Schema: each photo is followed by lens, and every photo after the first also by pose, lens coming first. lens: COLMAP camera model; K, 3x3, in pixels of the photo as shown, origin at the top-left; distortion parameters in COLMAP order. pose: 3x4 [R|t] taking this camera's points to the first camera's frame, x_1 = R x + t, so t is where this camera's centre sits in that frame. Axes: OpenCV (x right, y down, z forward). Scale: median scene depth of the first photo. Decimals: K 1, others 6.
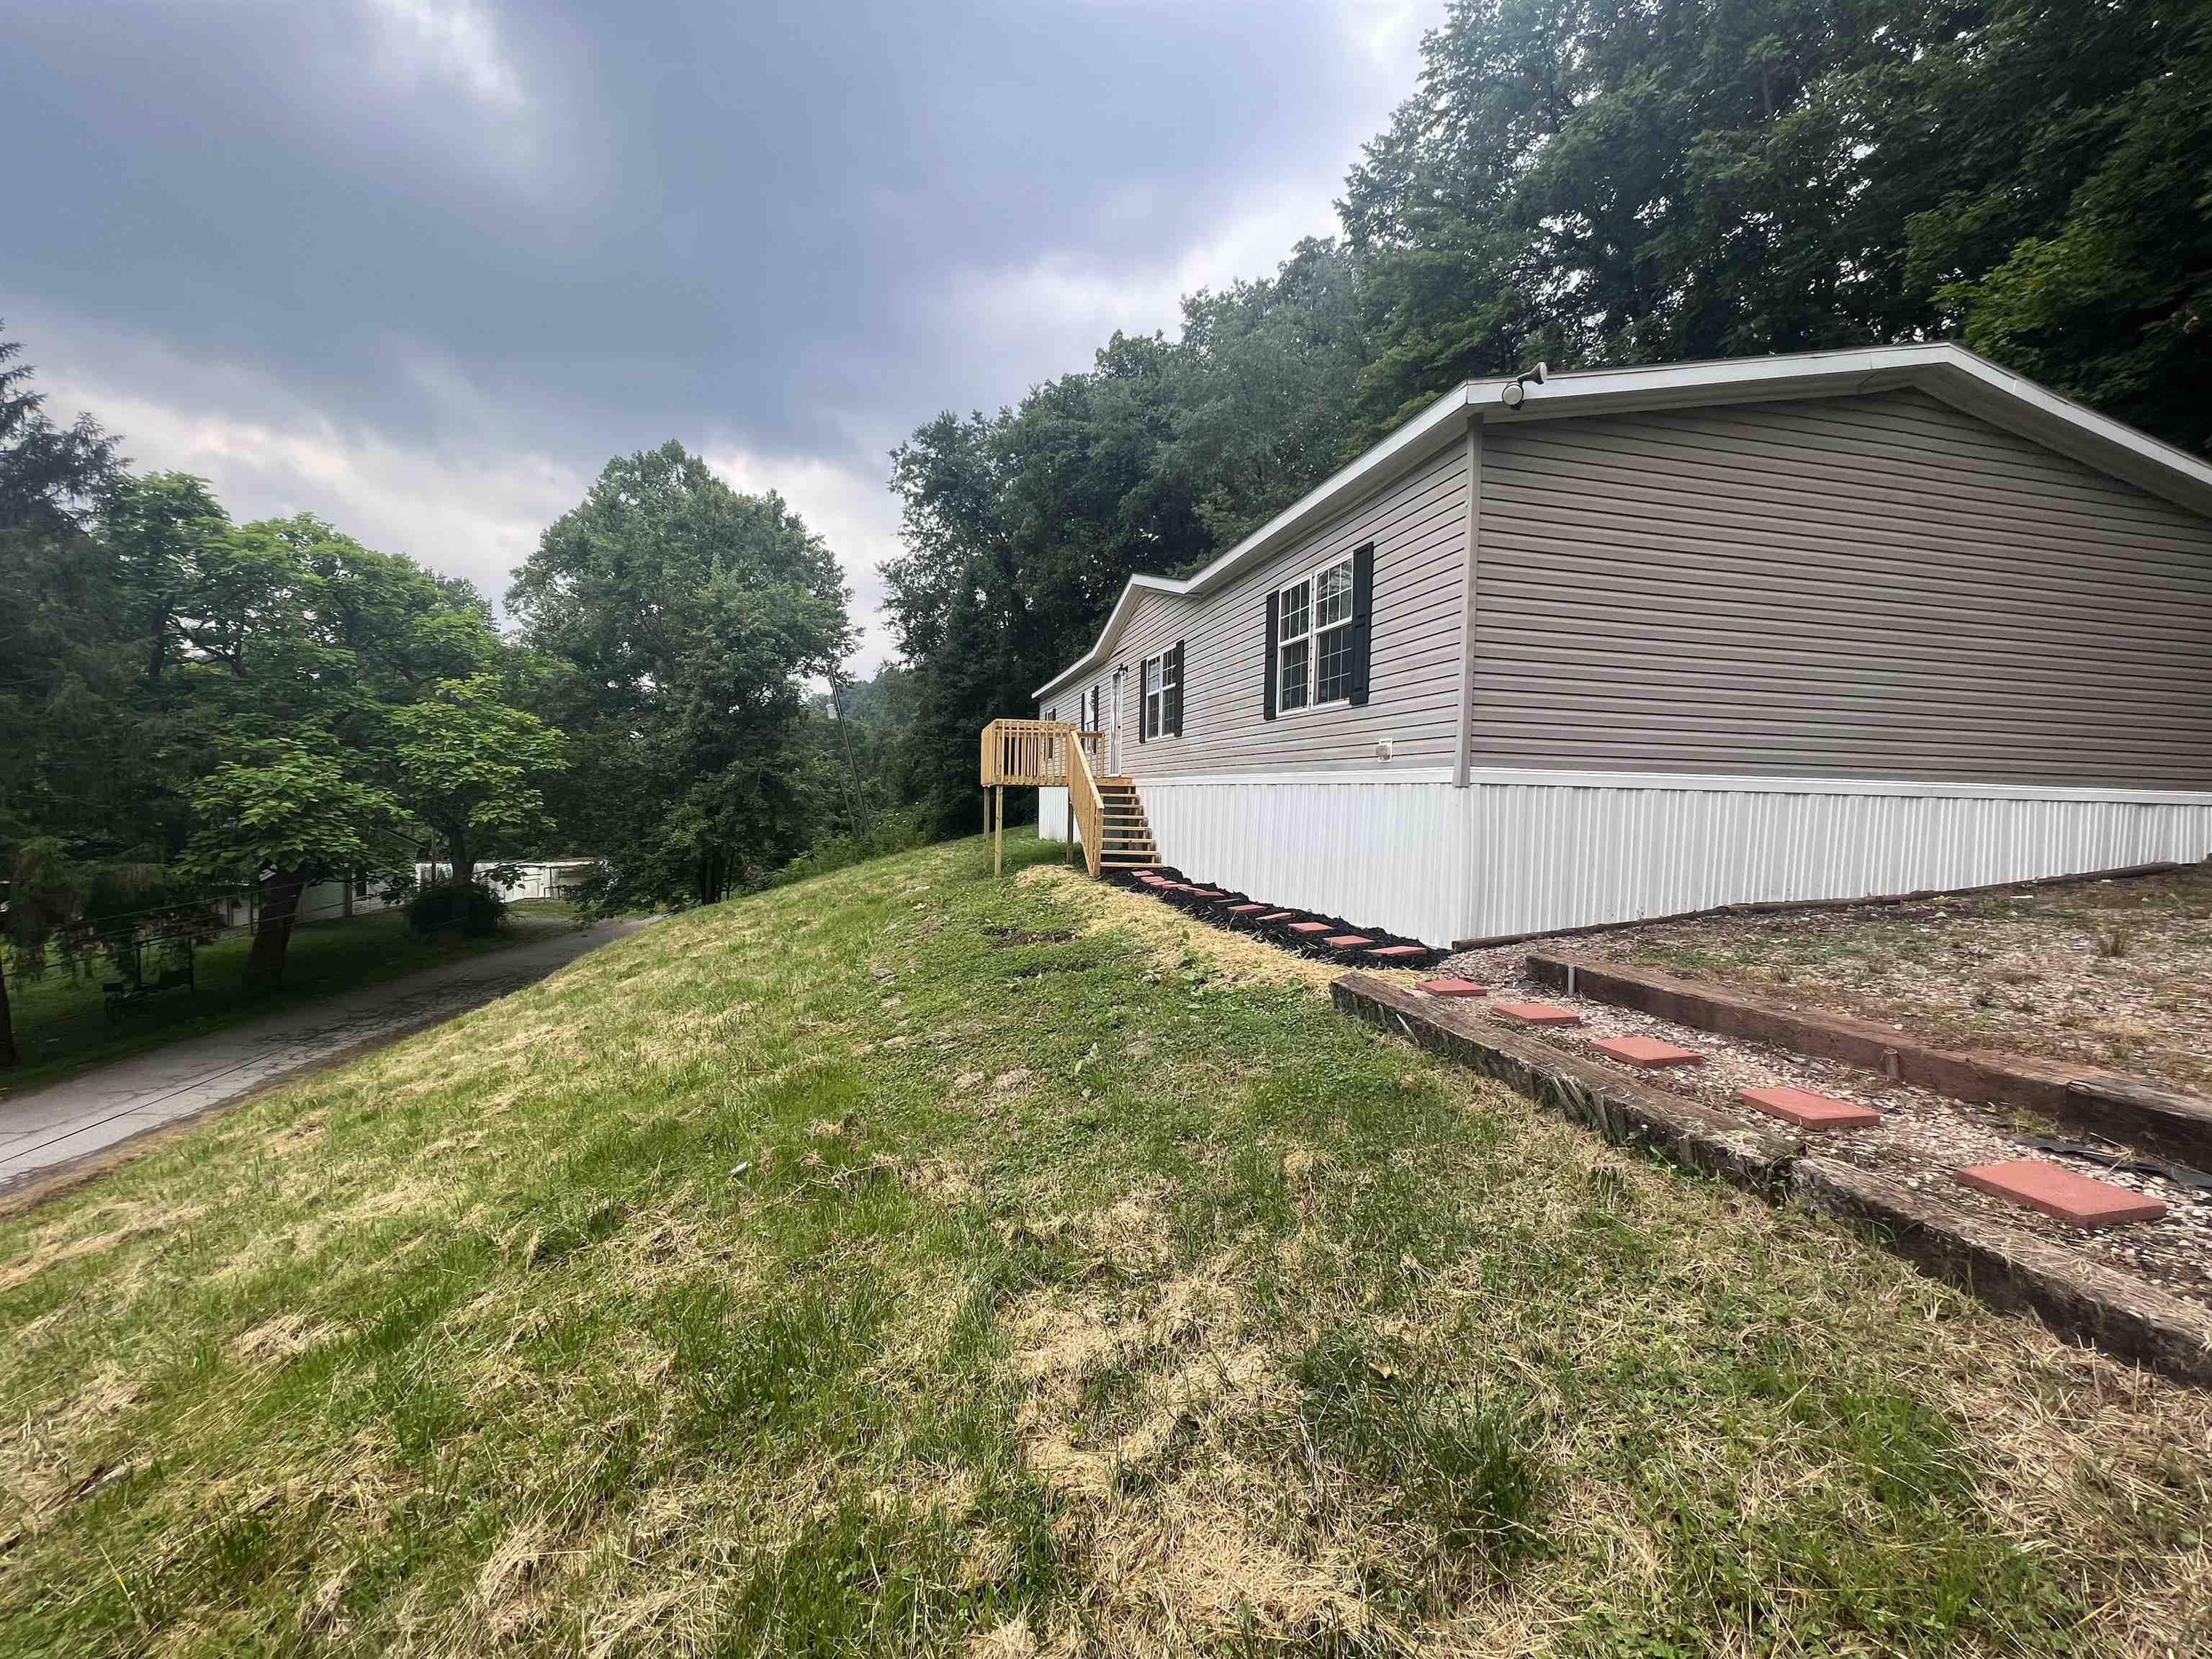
lens RADIAL K [[885.2, 0, 1114.6], [0, 885.2, 833.9], [0, 0, 1]] dist [0.001683, 0.000521]
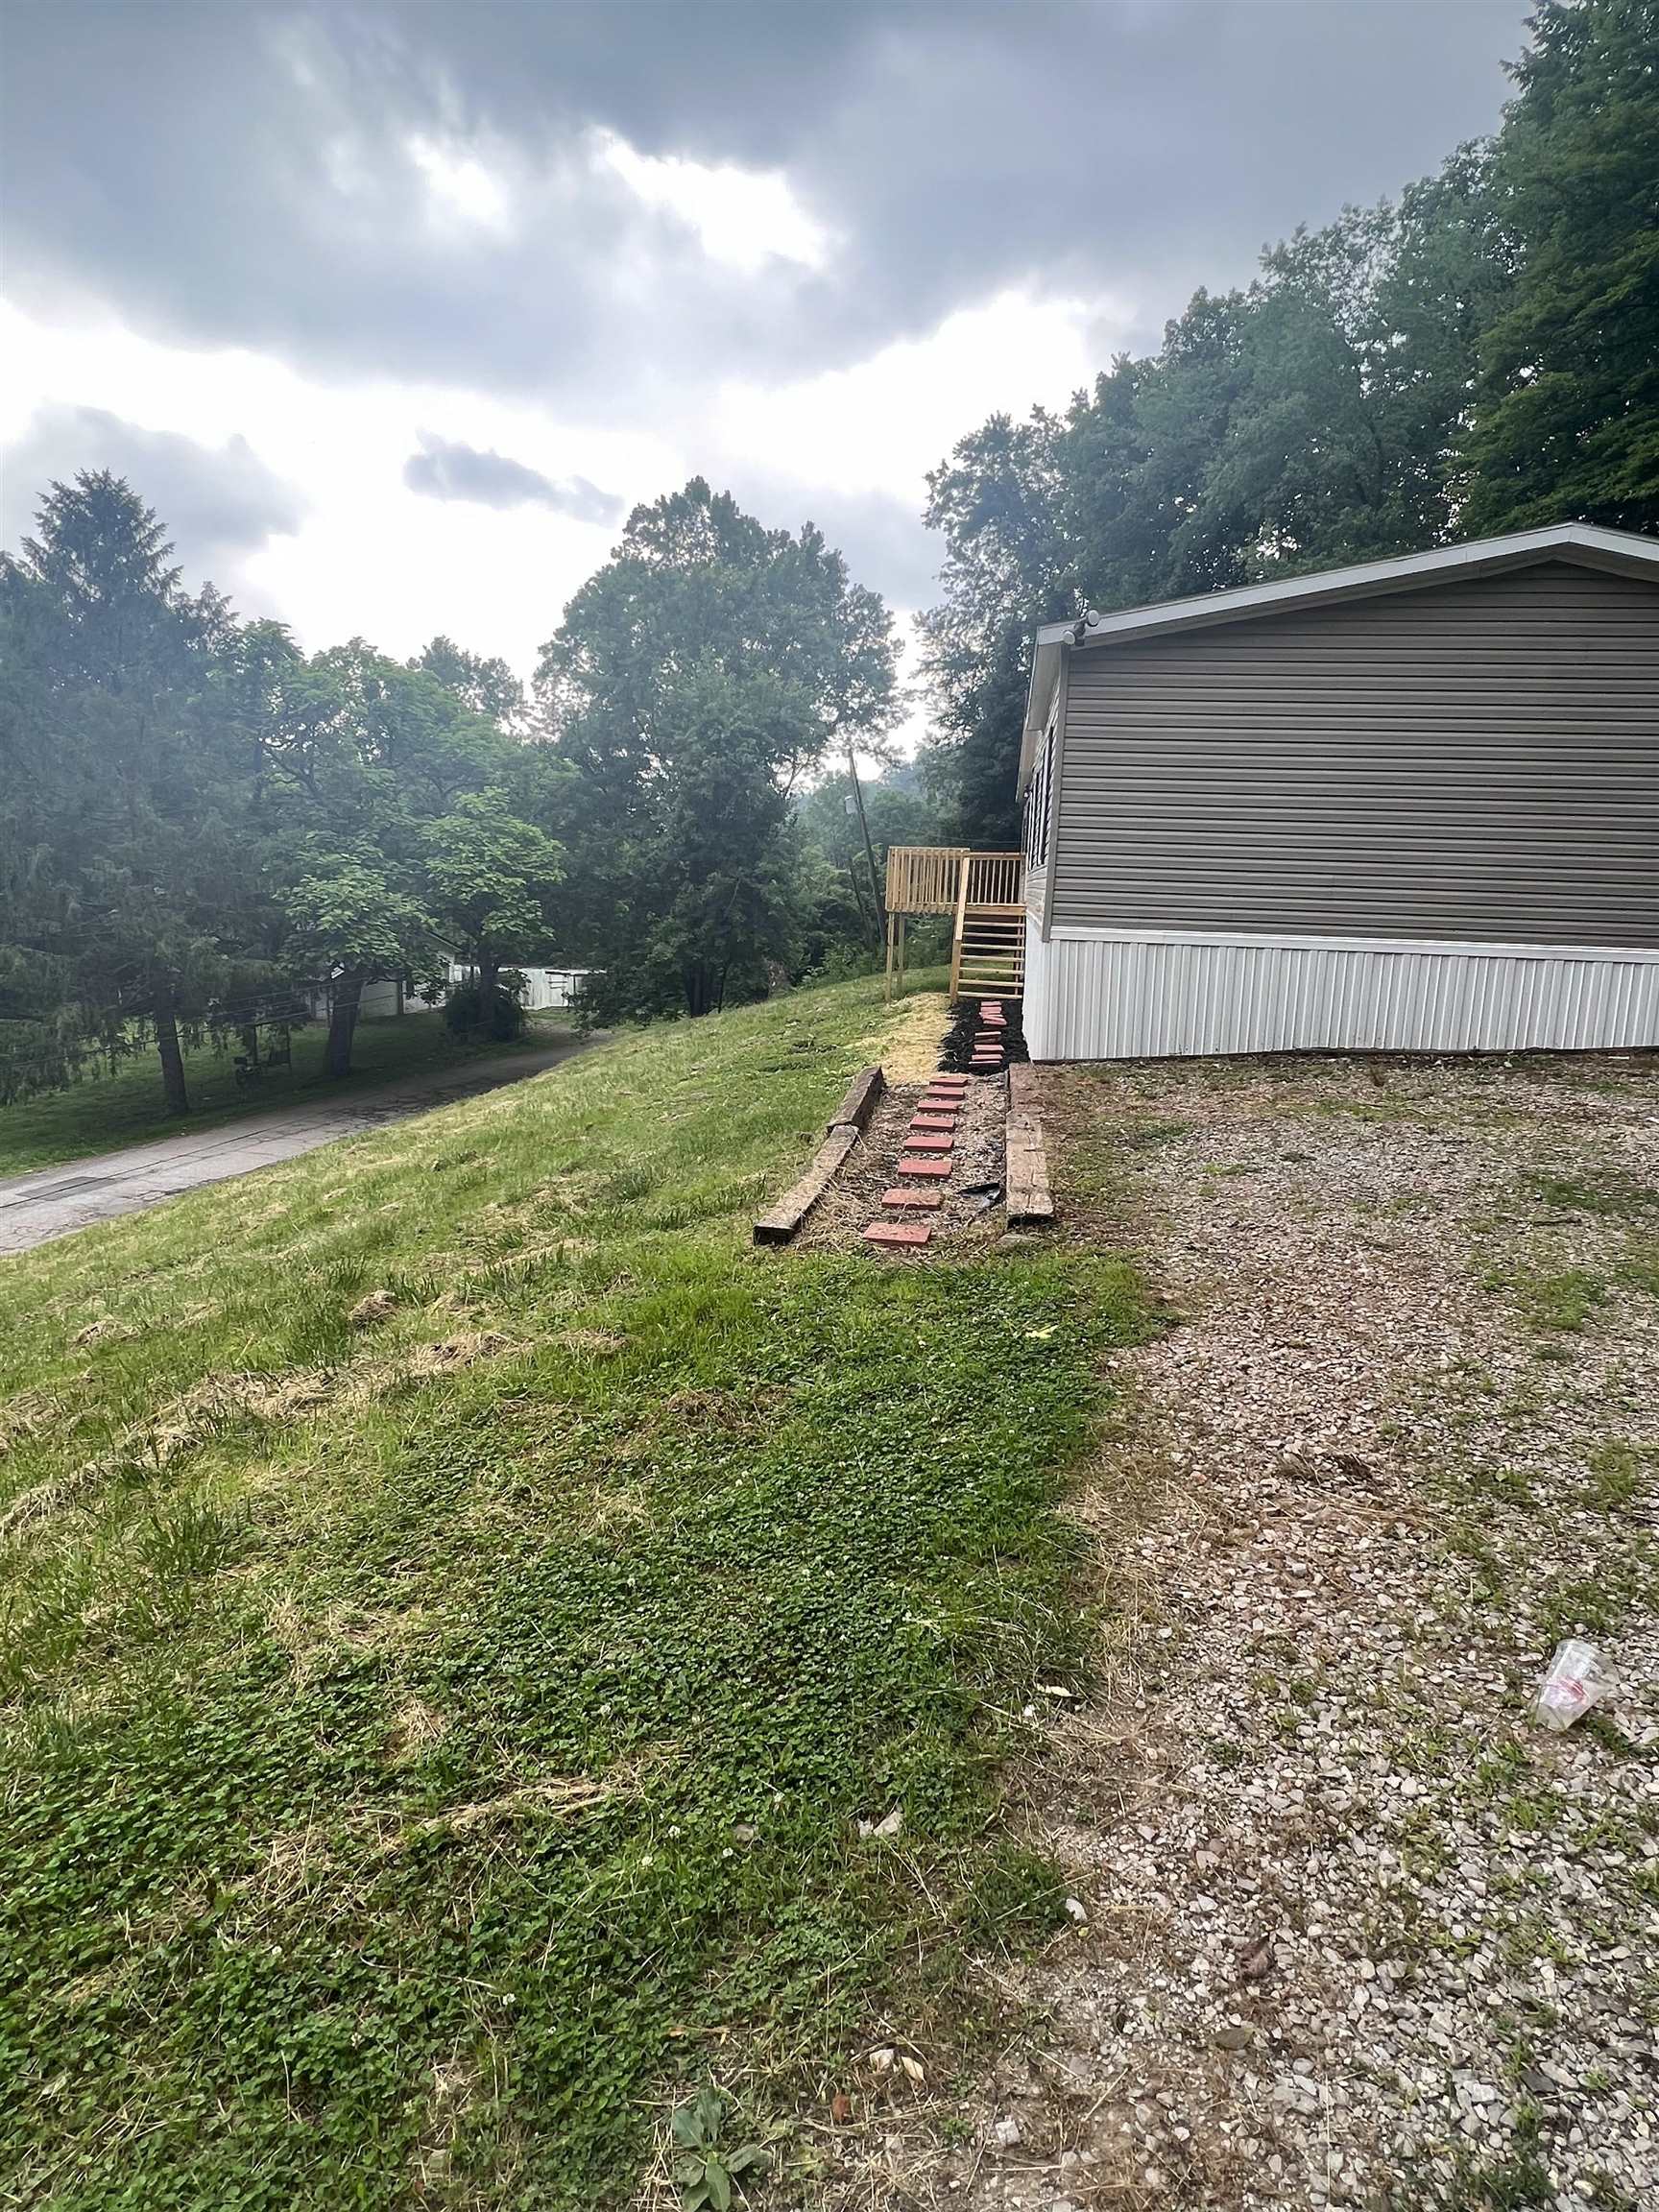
lens RADIAL K [[1172.2, 0, 828.4], [0, 1172.2, 1108.5], [0, 0, 1]] dist [0.011499, -0.002528]
pose [[0.930796, 0.079834, -0.356714, 0.167010], [-0.031766, 0.989833, 0.138641, -0.009038], [0.364155, -0.117715, 0.923869, -0.167677]]
